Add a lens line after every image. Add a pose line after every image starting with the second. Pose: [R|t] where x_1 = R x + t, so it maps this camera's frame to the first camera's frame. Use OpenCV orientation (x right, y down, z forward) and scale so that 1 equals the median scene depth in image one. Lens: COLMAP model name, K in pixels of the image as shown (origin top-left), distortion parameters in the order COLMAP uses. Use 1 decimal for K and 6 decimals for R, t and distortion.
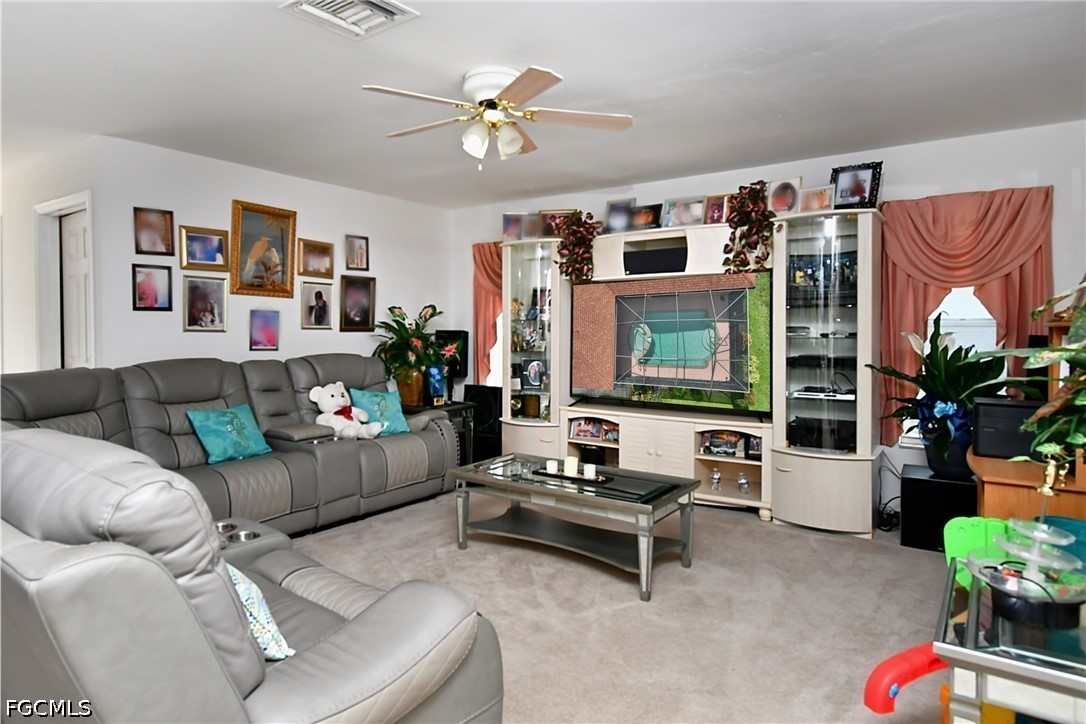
lens RADIAL K [[619.3, 0, 547.4], [0, 619.3, 337.0], [0, 0, 1]] dist [-0.004734, 0.000090]
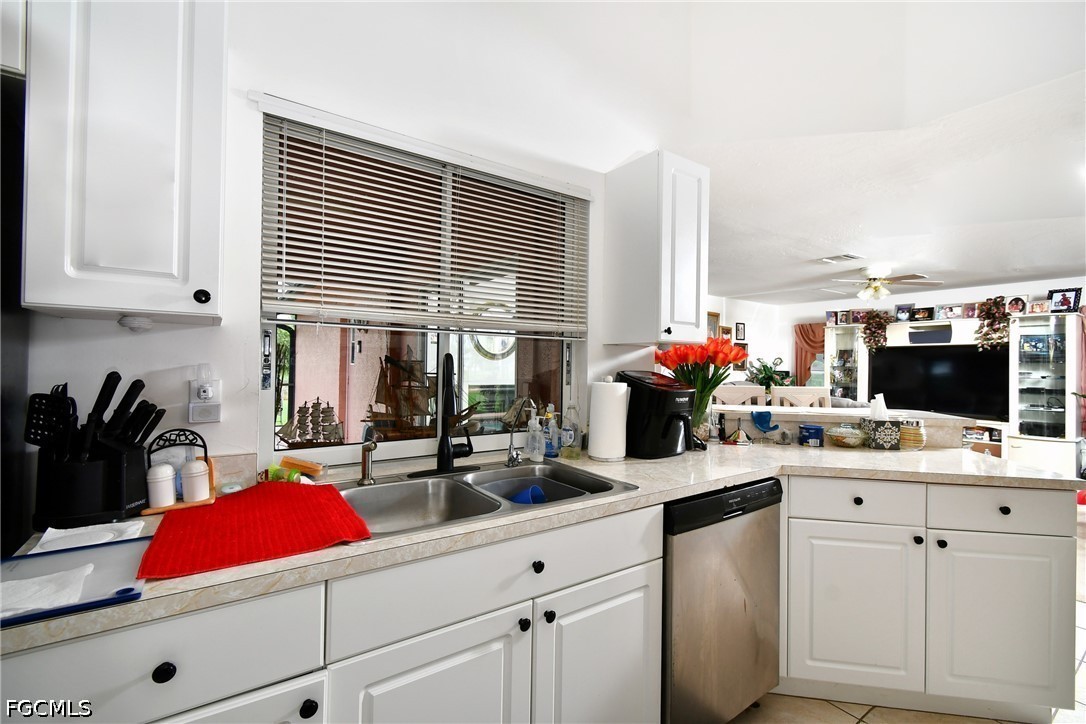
lens RADIAL K [[478.2, 0, 542.0], [0, 478.2, 360.5], [0, 0, 1]] dist [-0.013680, -0.001075]
pose [[0.942611, 0.006544, -0.333828, -0.513320], [-0.013019, 0.999768, -0.017165, -0.009513], [0.333638, 0.020526, 0.942478, -0.861446]]
